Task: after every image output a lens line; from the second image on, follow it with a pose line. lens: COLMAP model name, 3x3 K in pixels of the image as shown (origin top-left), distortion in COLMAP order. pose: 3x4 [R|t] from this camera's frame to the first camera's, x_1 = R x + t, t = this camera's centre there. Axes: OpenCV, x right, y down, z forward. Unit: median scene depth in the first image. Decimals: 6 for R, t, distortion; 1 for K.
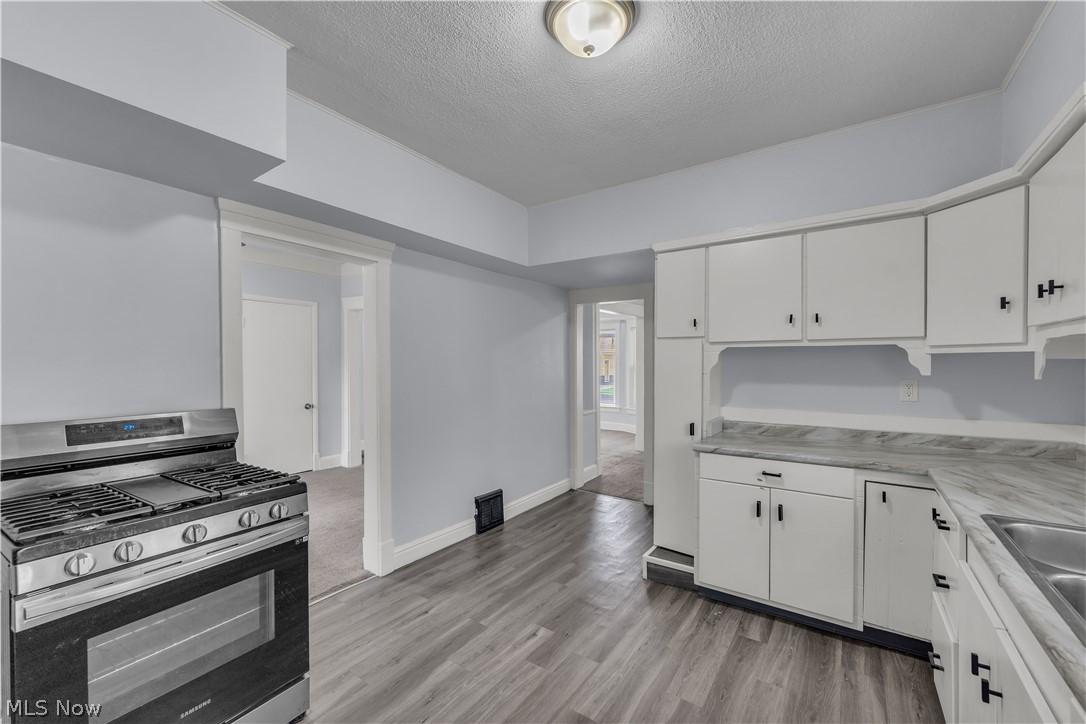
lens RADIAL K [[449.1, 0, 540.9], [0, 449.1, 366.7], [0, 0, 1]] dist [-0.001445, -0.000126]
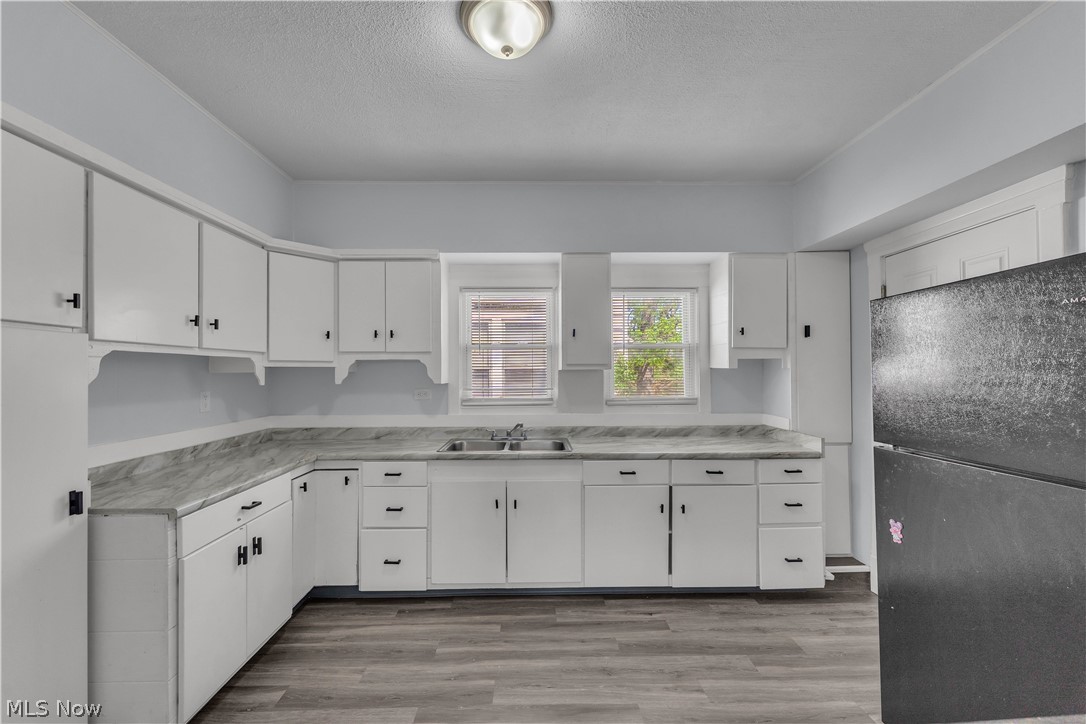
lens RADIAL K [[449.1, 0, 540.9], [0, 449.1, 366.7], [0, 0, 1]] dist [-0.001445, -0.000126]
pose [[-0.591445, 0.009873, 0.806285, -0.494951], [0.008361, 0.999946, -0.006111, -0.014814], [-0.806302, 0.003127, -0.591496, 1.044423]]
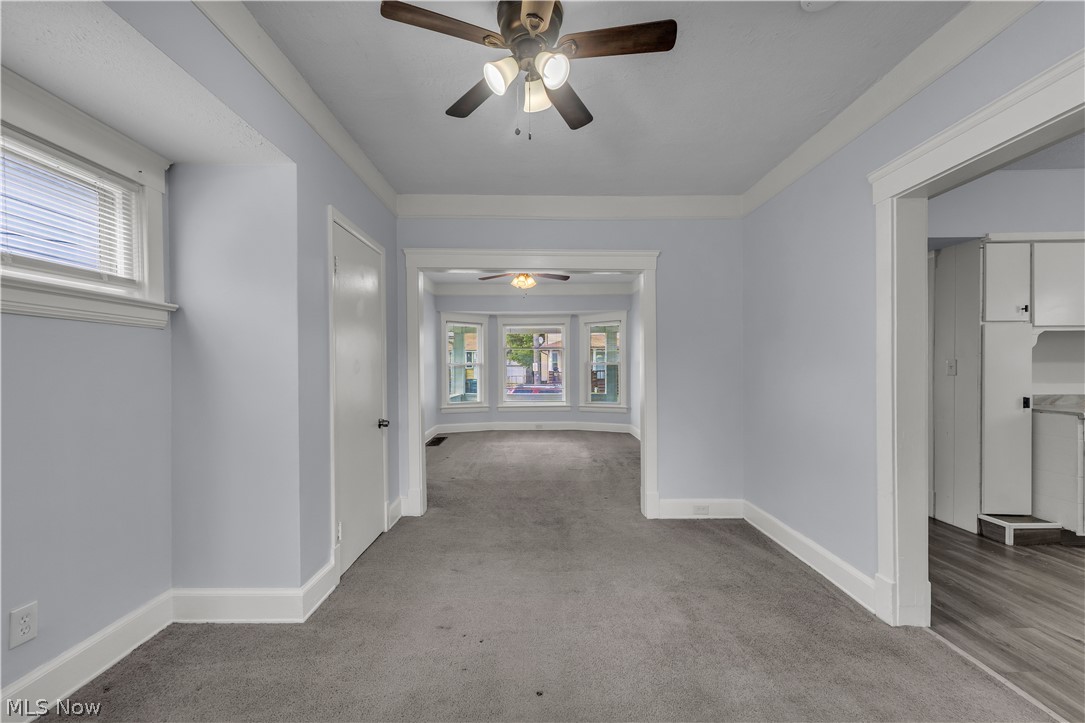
lens RADIAL K [[449.6, 0, 539.4], [0, 449.6, 369.1], [0, 0, 1]] dist [0.002008, 0.000393]
pose [[0.813363, -0.011064, 0.581651, -1.589308], [0.009546, 0.999938, 0.005670, 0.043666], [-0.581678, 0.000941, 0.813418, 0.946794]]
